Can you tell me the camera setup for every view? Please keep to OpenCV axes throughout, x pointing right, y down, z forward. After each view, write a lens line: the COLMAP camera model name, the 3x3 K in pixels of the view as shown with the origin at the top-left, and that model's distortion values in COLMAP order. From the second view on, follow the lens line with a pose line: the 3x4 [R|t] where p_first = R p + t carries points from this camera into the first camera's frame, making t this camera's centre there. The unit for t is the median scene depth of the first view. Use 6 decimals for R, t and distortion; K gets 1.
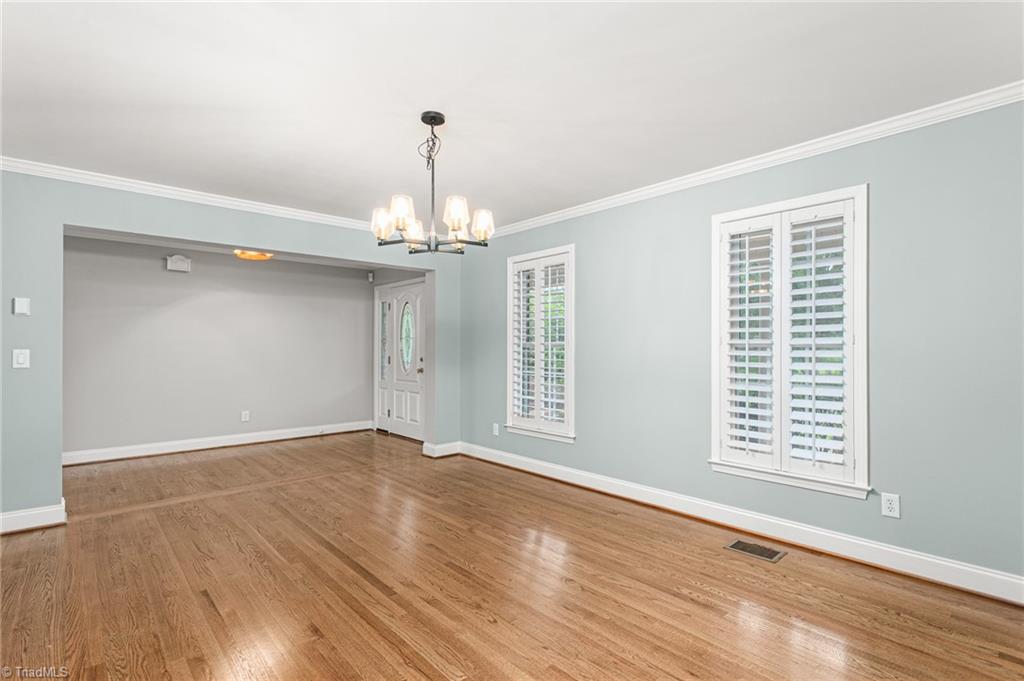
lens RADIAL K [[493.4, 0, 507.7], [0, 493.4, 347.4], [0, 0, 1]] dist [0.001779, -0.000153]
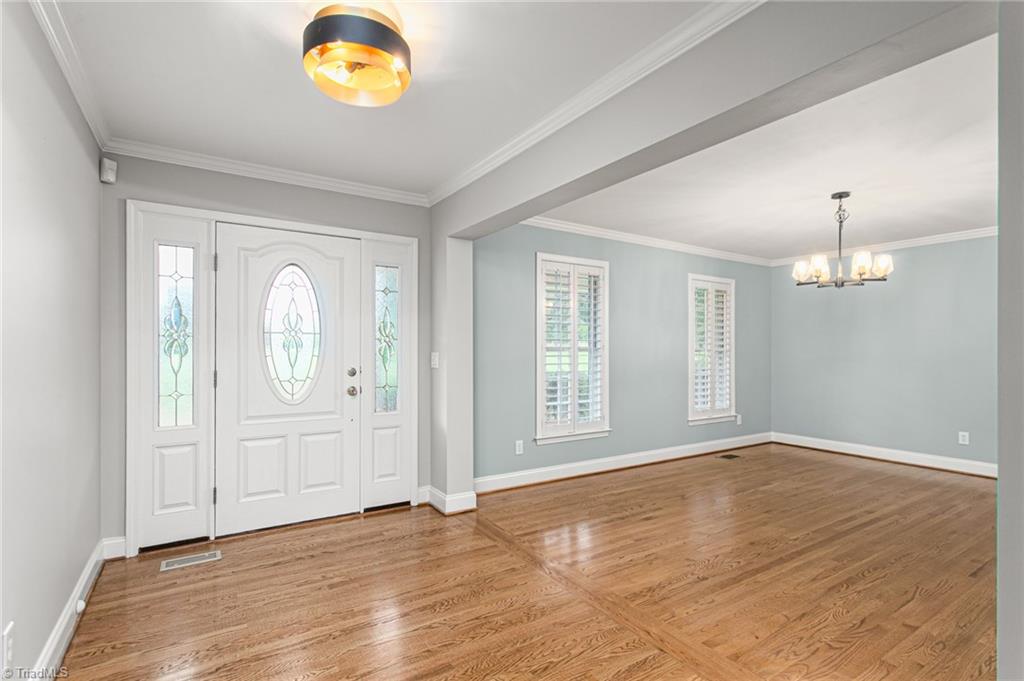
lens RADIAL K [[493.4, 0, 509.4], [0, 493.4, 342.3], [0, 0, 1]] dist [0.001779, -0.000153]
pose [[0.149237, 0.004724, 0.988790, -0.901984], [-0.012680, 0.999916, -0.002863, -0.013999], [-0.988720, -0.012110, 0.149285, 0.919768]]
